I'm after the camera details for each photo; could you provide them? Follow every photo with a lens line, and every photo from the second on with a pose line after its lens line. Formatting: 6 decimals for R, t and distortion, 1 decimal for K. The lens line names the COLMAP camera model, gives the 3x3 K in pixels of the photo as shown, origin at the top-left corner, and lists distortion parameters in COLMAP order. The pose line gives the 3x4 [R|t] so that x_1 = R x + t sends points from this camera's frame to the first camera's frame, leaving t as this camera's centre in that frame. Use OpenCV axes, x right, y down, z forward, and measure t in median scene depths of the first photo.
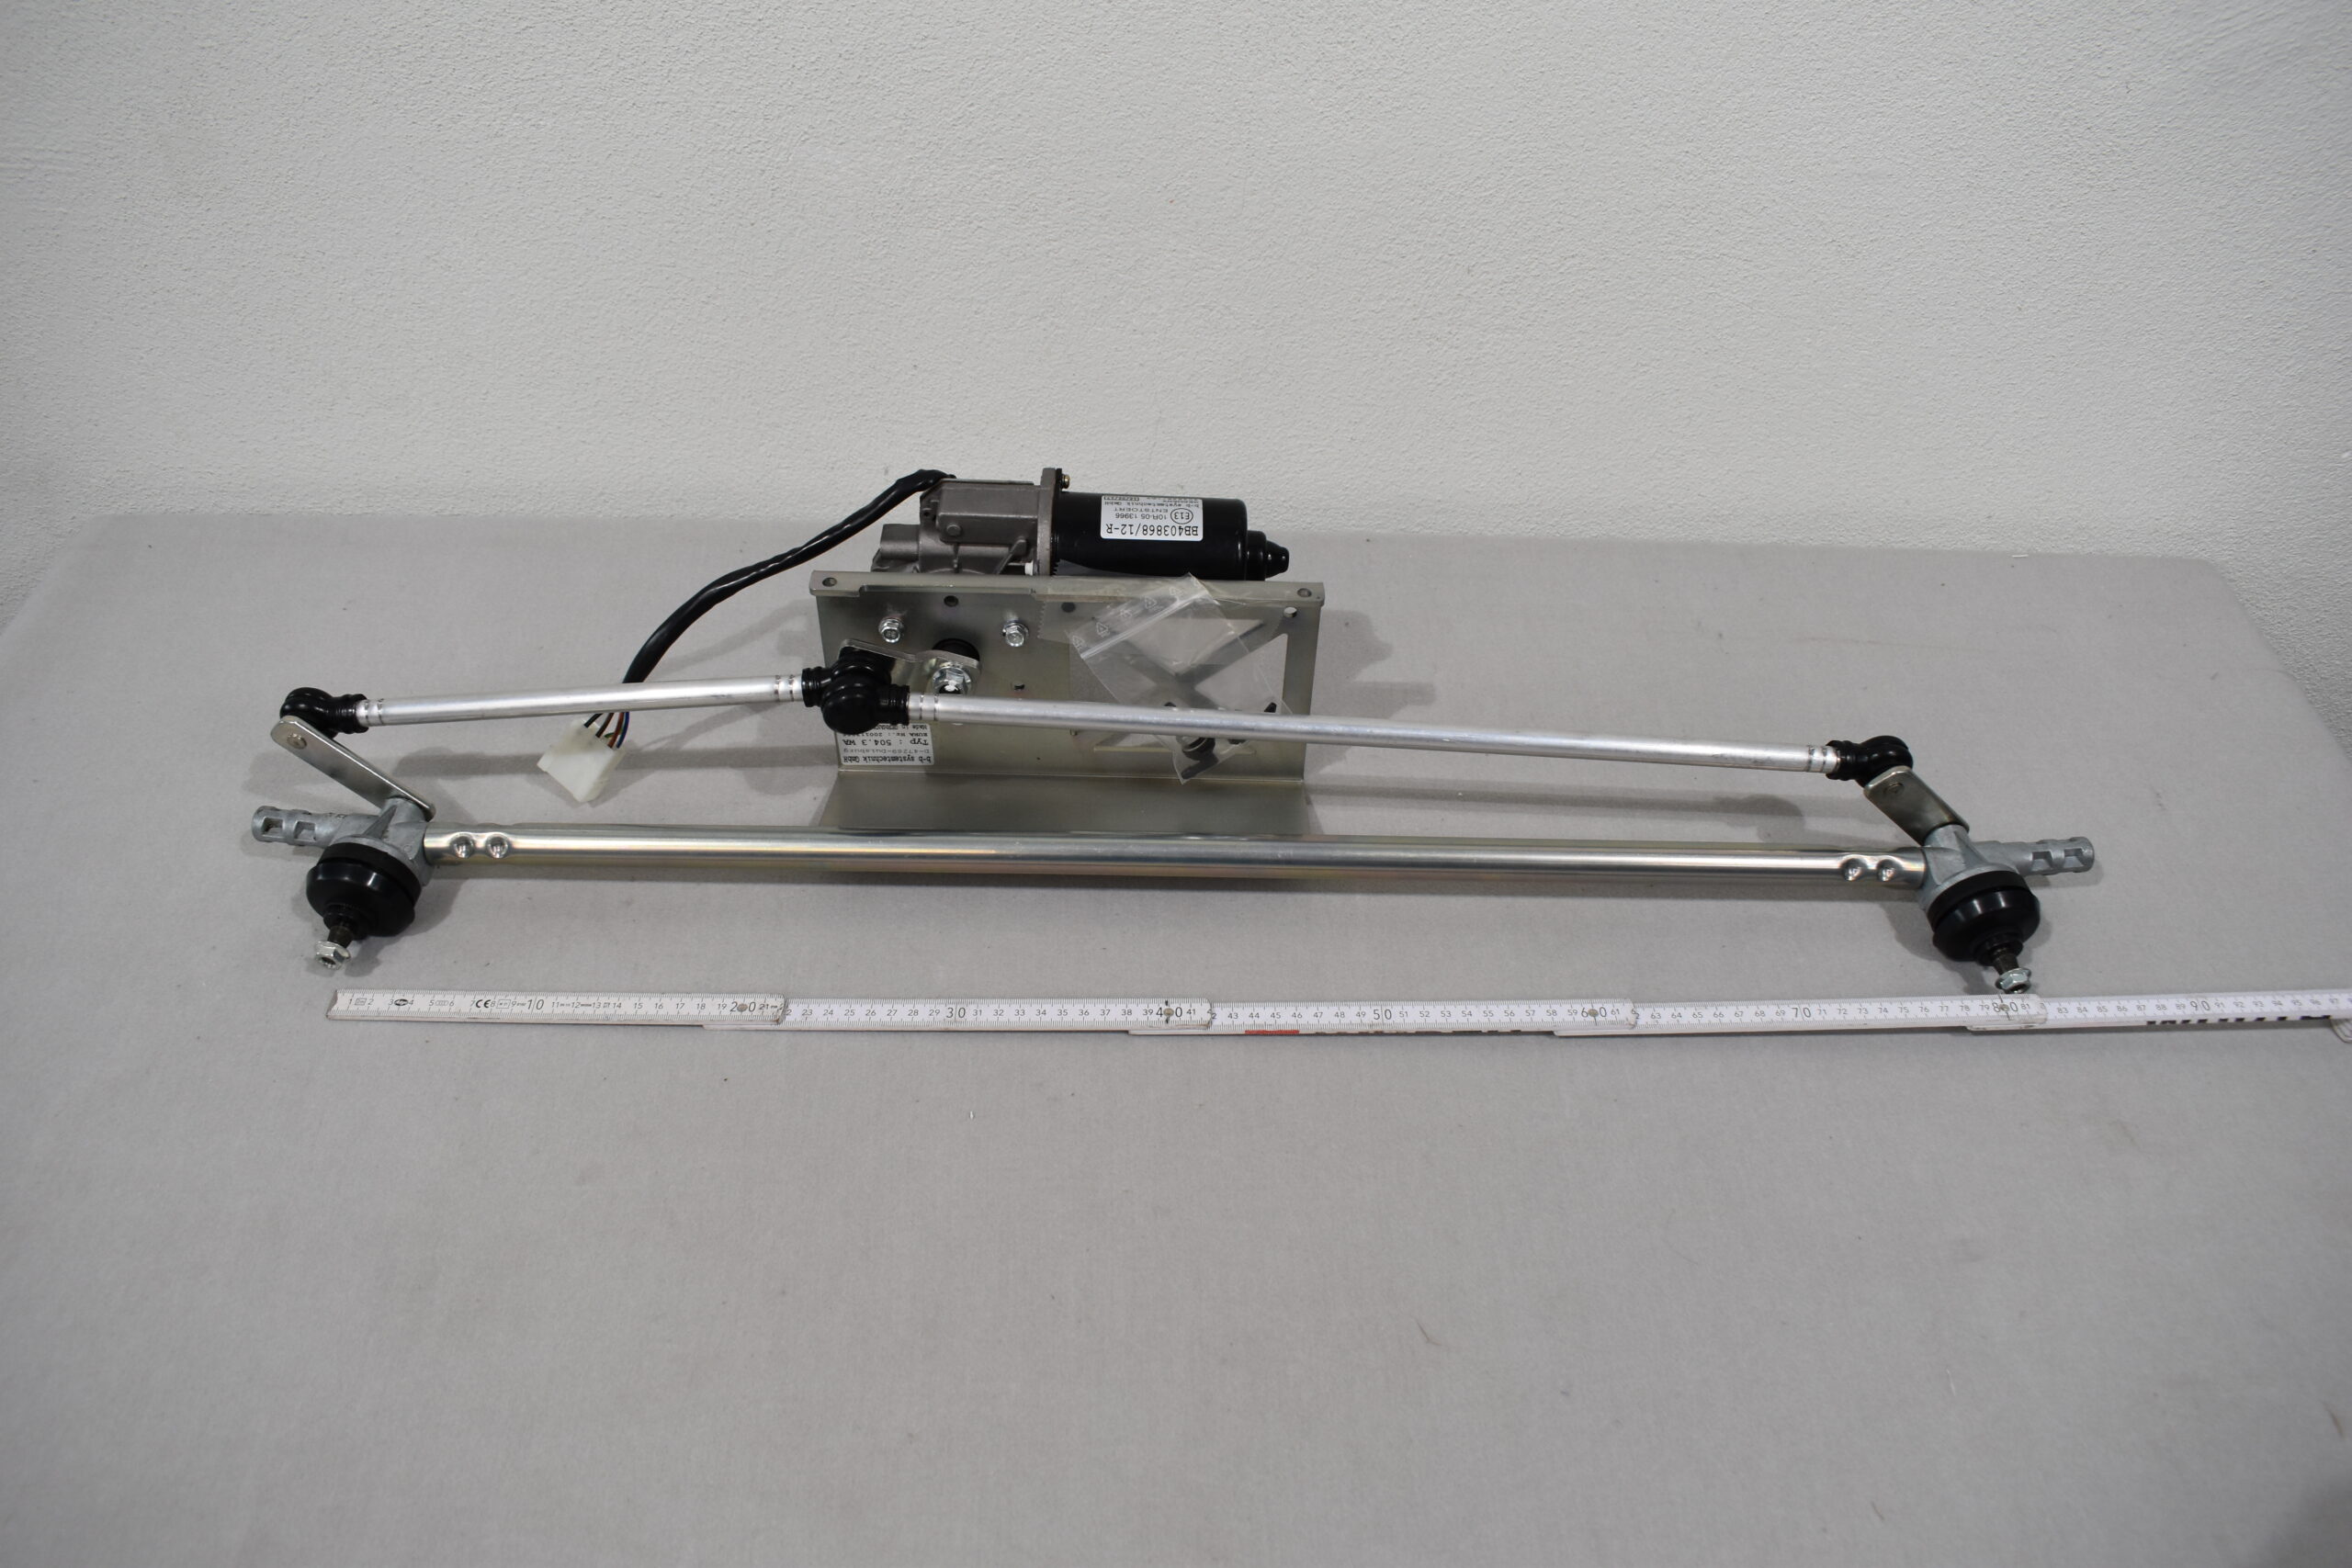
lens RADIAL K [[1805.8, 0, 1175.5], [0, 1805.8, 789.7], [0, 0, 1]] dist [-0.100928, 0.016854]
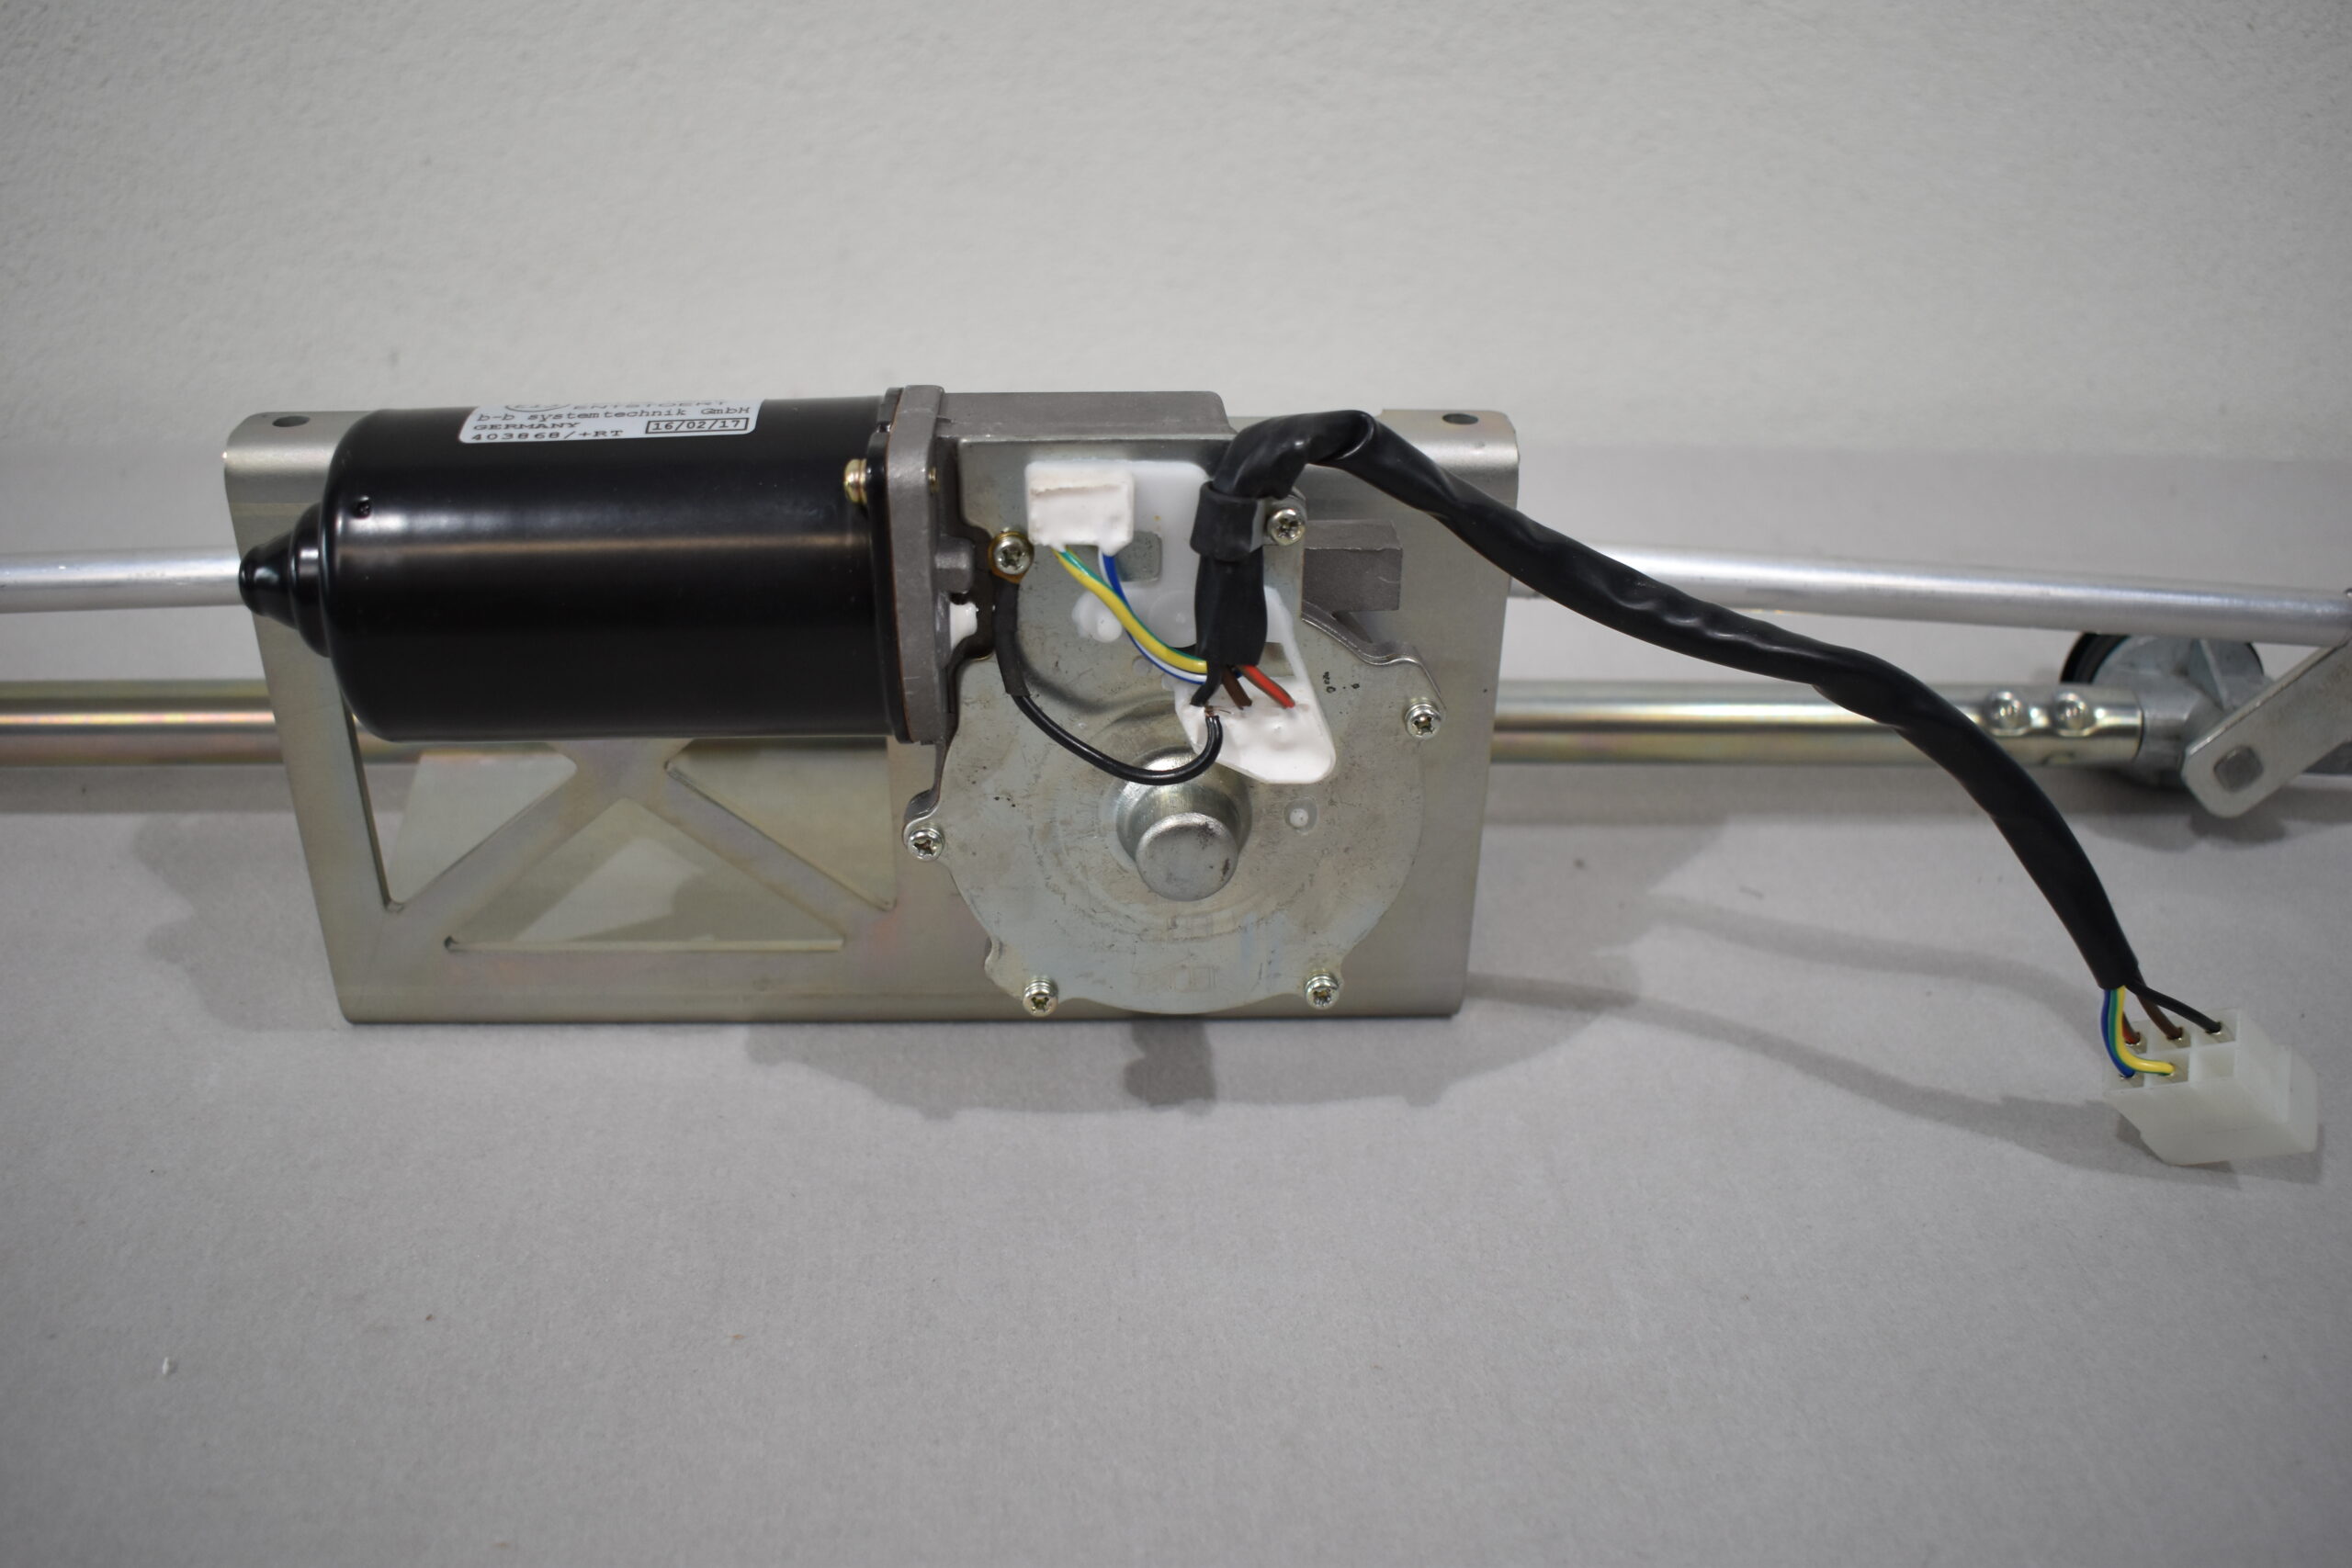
lens RADIAL K [[2052.9, 0, 1176.0], [0, 2052.9, 784.0], [0, 0, 1]] dist [-0.091781, 0.014878]
pose [[0.998969, -0.023152, 0.039046, 0.087885], [0.030745, 0.977907, -0.206768, 0.135780], [-0.033396, 0.207755, 0.977611, 0.466668]]
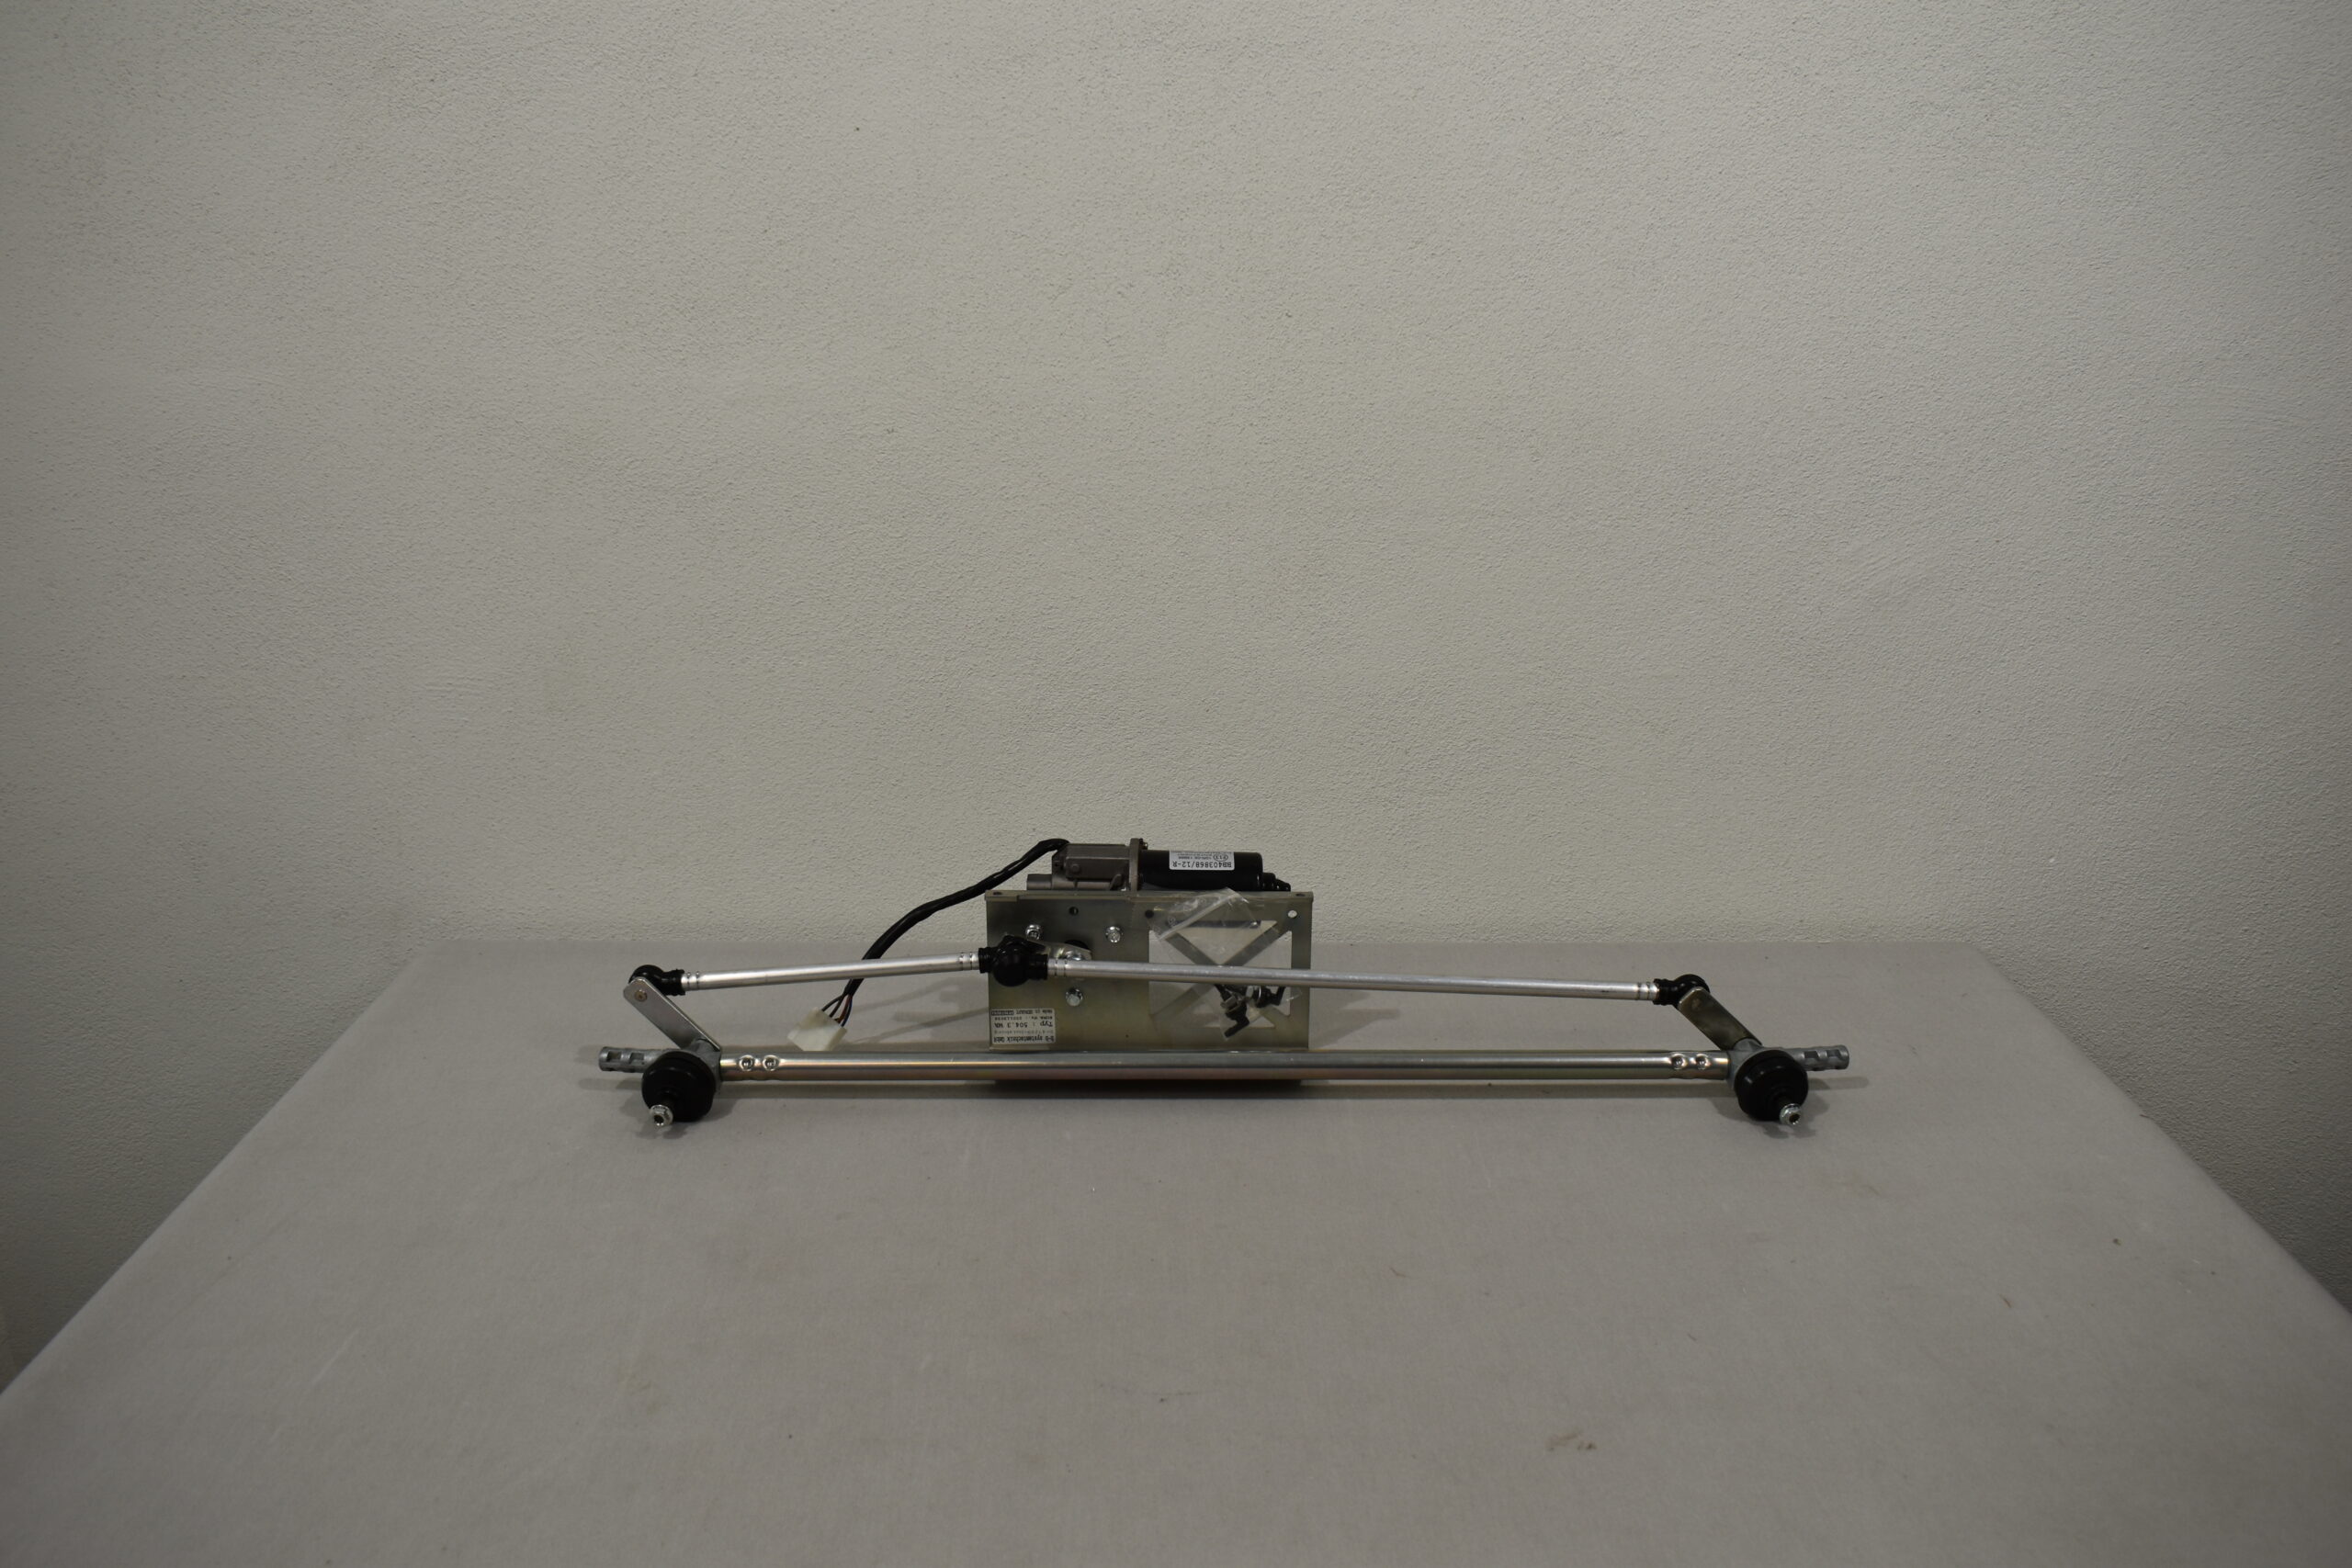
lens RADIAL K [[1990.5, 0, 1176.0], [0, 1990.5, 784.0], [0, 0, 1]] dist [-0.092524, 0.000666]
pose [[0.999737, -0.022347, -0.005055, -0.024944], [0.017913, 0.899909, -0.435709, 0.535682], [0.014286, 0.435504, 0.900073, -0.578540]]
